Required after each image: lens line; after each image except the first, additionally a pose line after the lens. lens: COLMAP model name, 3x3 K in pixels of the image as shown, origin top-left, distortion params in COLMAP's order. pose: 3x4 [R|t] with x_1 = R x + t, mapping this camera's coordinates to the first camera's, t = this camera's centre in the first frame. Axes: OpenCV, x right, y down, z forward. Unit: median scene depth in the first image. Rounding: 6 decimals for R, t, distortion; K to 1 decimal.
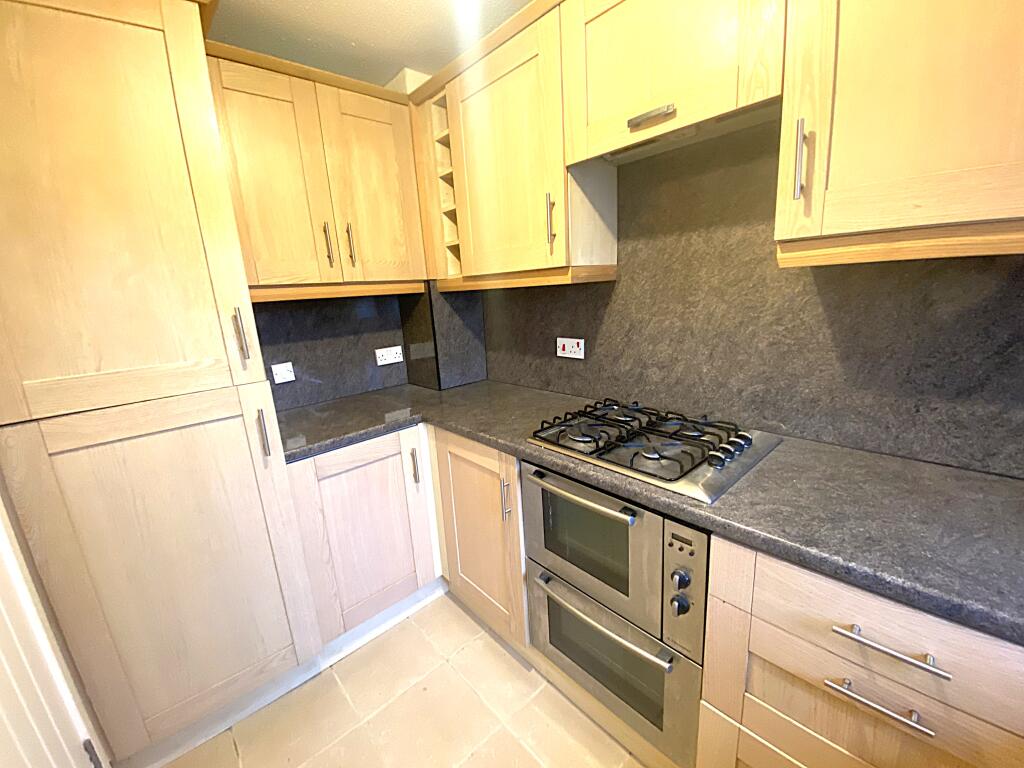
lens RADIAL K [[412.1, 0, 511.1], [0, 412.1, 382.6], [0, 0, 1]] dist [0.032391, -0.024707]
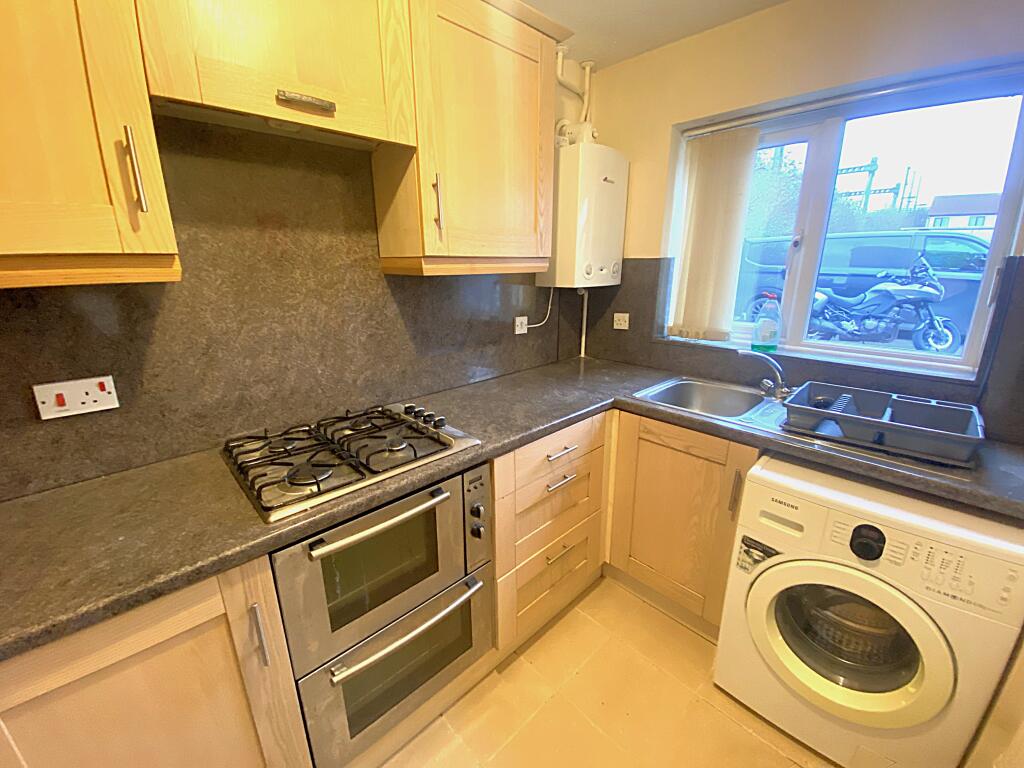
lens RADIAL K [[413.6, 0, 516.1], [0, 413.6, 380.2], [0, 0, 1]] dist [-0.000245, -0.011893]
pose [[-0.051263, -0.199546, 0.978547, -0.572405], [0.230873, 0.950925, 0.206008, -0.112491], [-0.971633, 0.236480, -0.002677, 0.575146]]
